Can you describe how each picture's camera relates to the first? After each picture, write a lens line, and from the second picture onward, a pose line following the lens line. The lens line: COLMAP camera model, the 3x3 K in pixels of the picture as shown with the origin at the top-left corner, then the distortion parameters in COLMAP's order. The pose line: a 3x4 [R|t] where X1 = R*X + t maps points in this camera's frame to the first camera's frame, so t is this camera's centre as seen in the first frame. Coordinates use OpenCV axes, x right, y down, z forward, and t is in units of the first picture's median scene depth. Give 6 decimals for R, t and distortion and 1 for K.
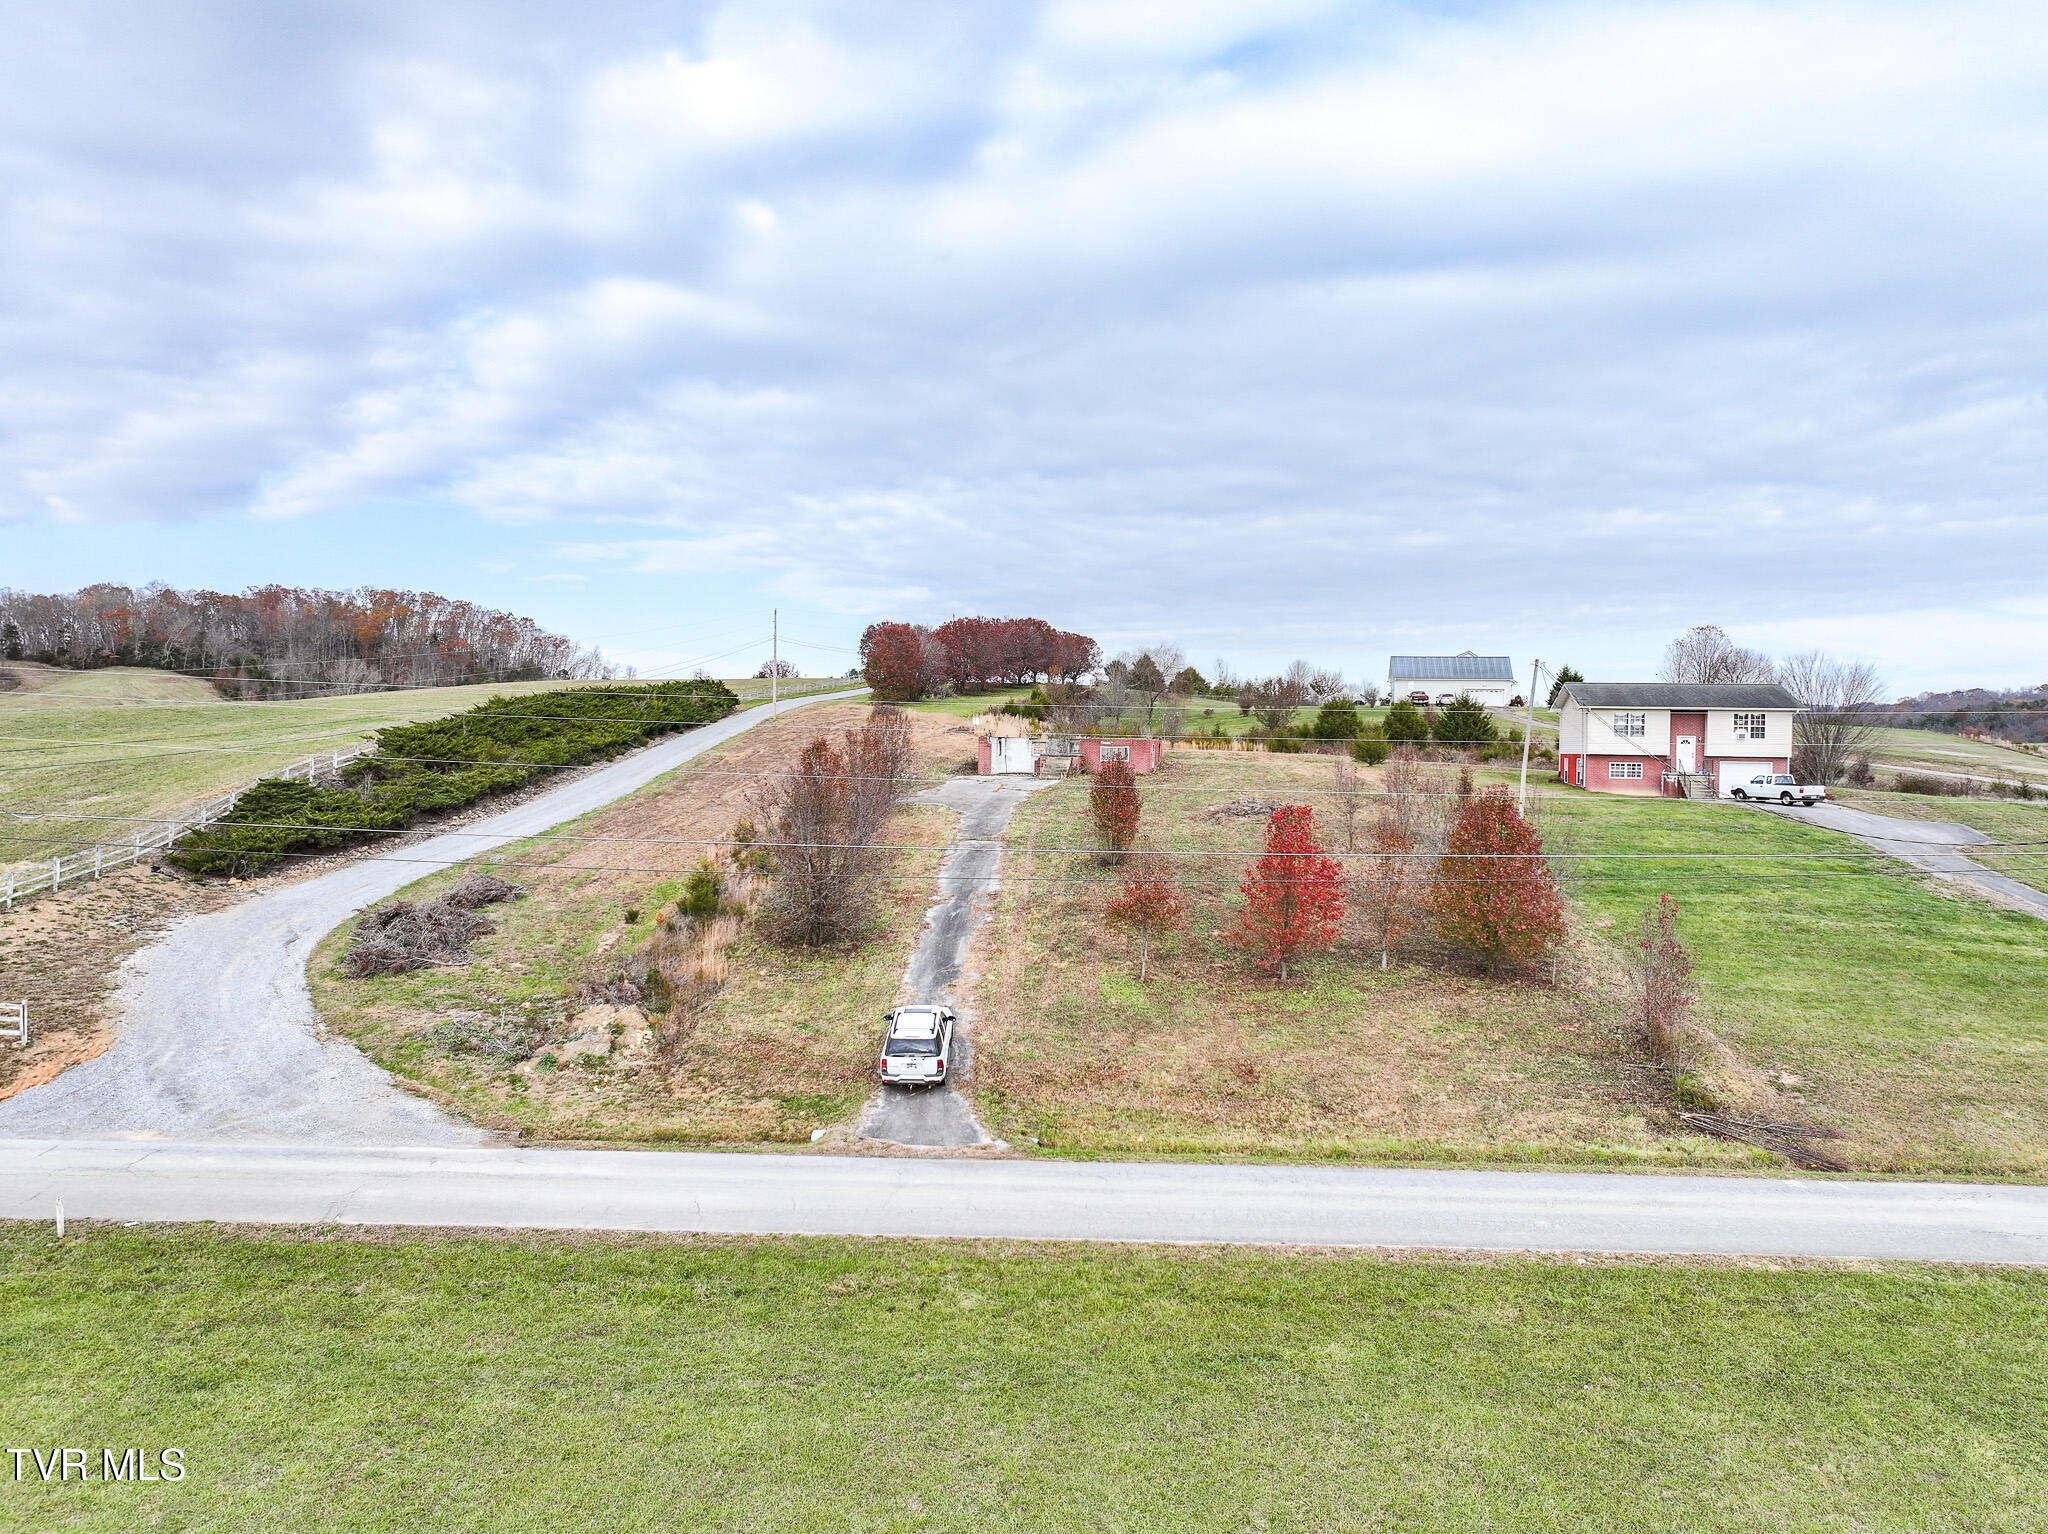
lens RADIAL K [[1437.0, 0, 1033.2], [0, 1437.0, 756.2], [0, 0, 1]] dist [-0.001352, 0.016747]
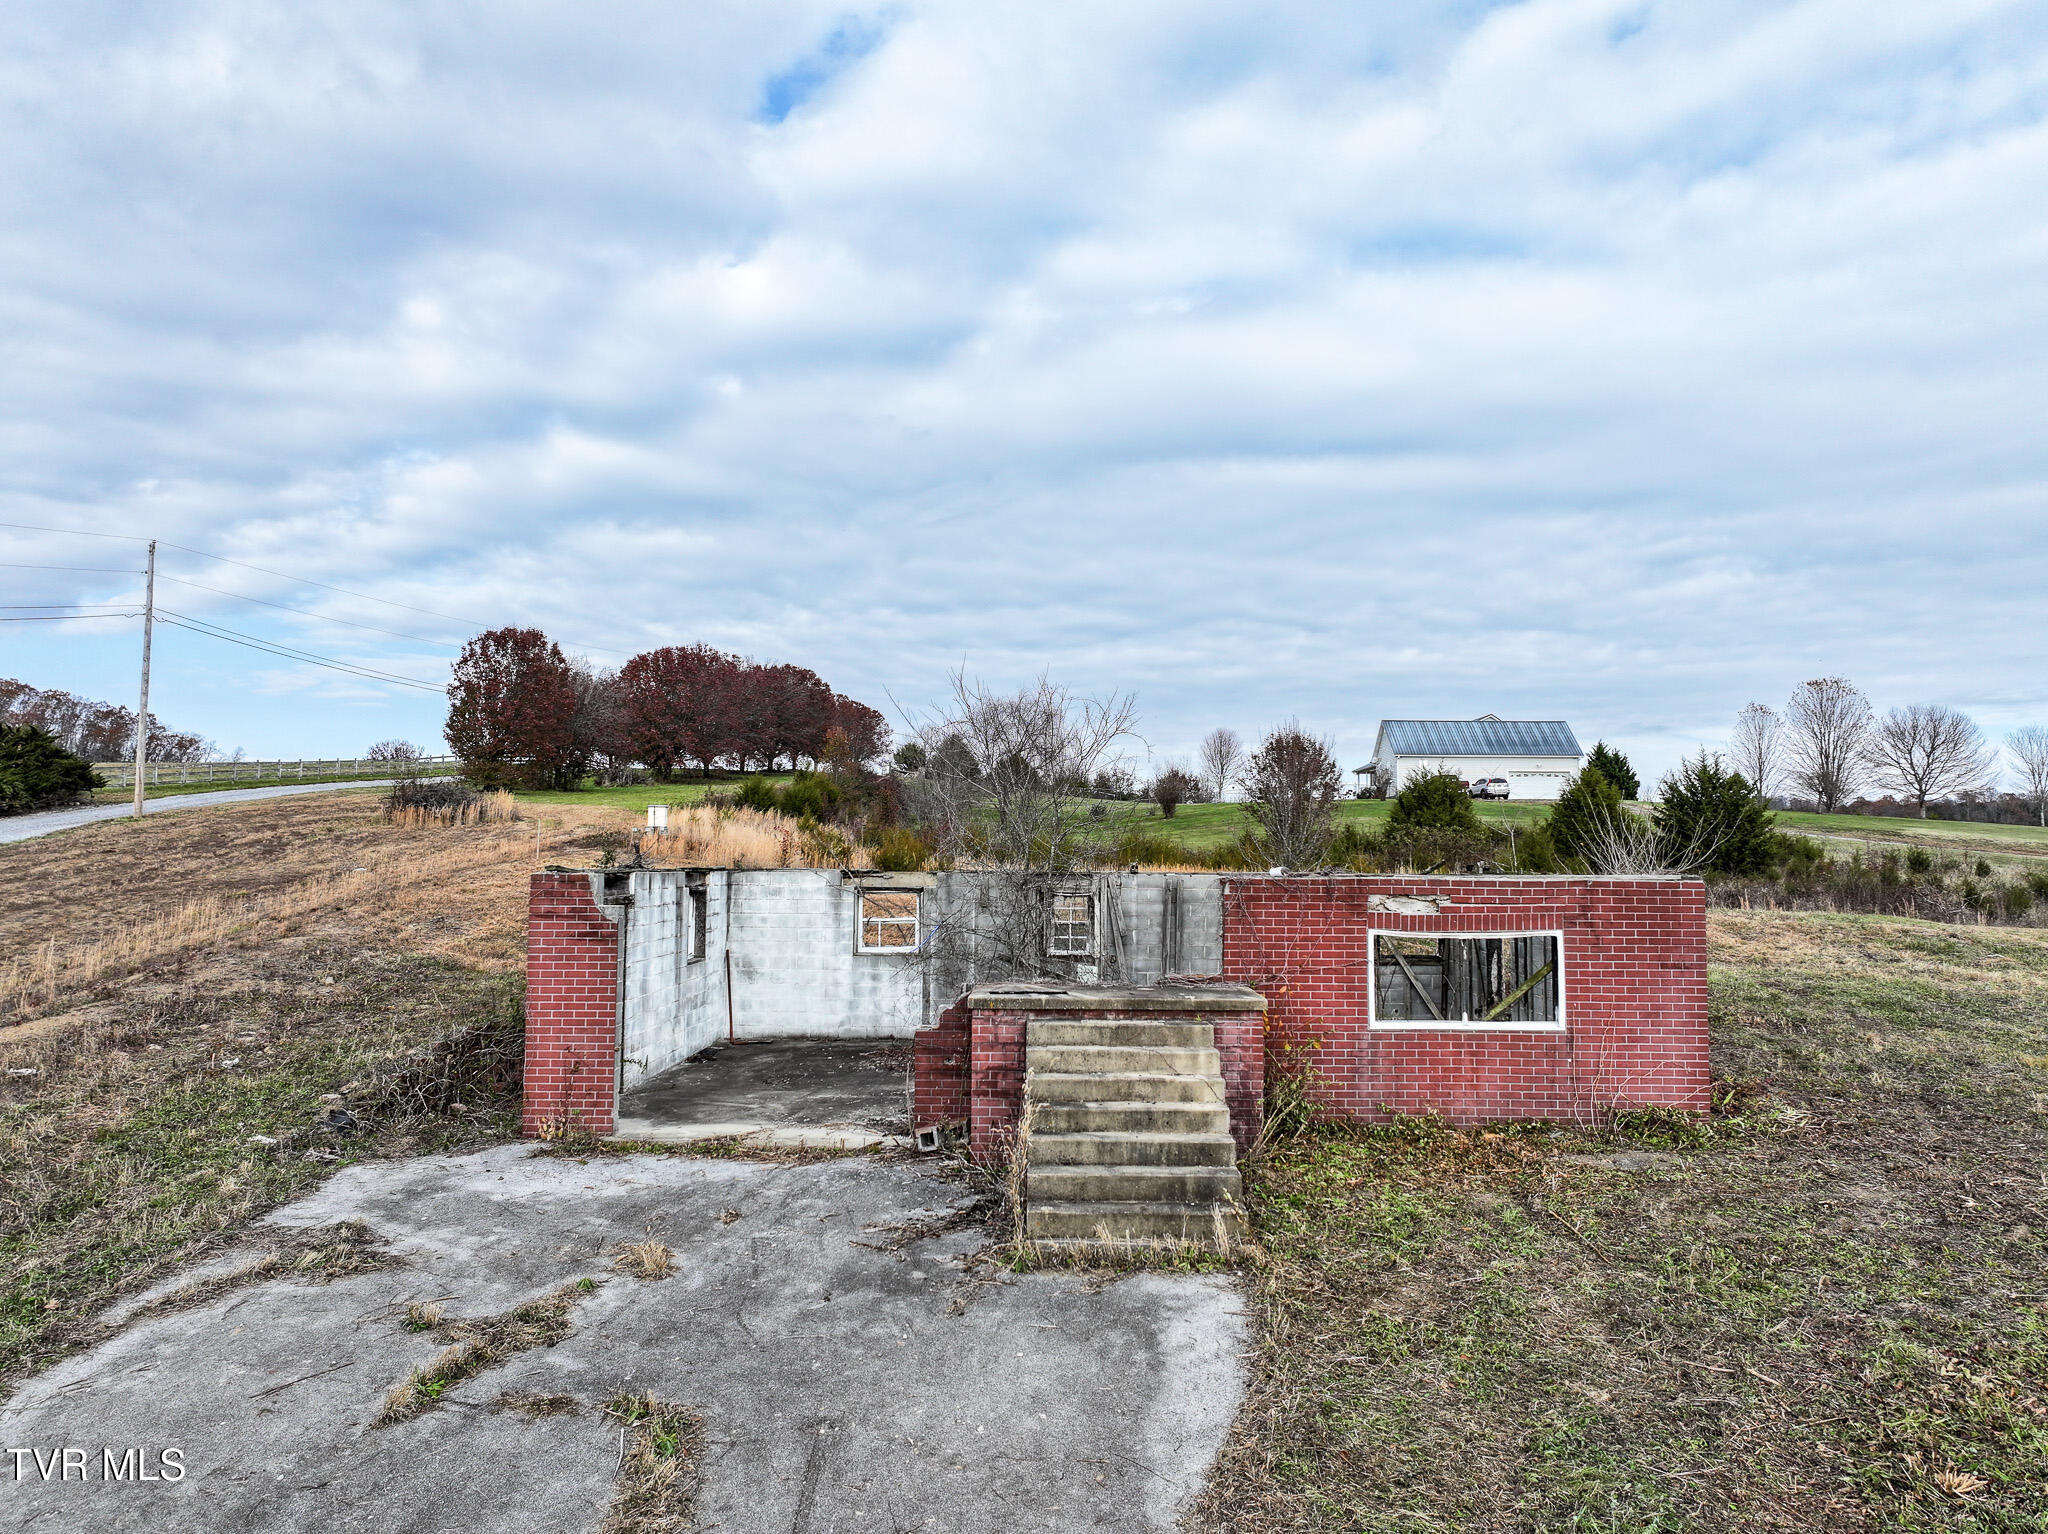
lens RADIAL K [[1437.0, 0, 1033.2], [0, 1437.0, 756.2], [0, 0, 1]] dist [-0.001352, 0.016747]
pose [[0.984785, 0.002724, 0.173754, -0.016406], [0.011284, 0.996765, -0.079581, -0.016872], [-0.173409, 0.080331, 0.981568, 1.081362]]
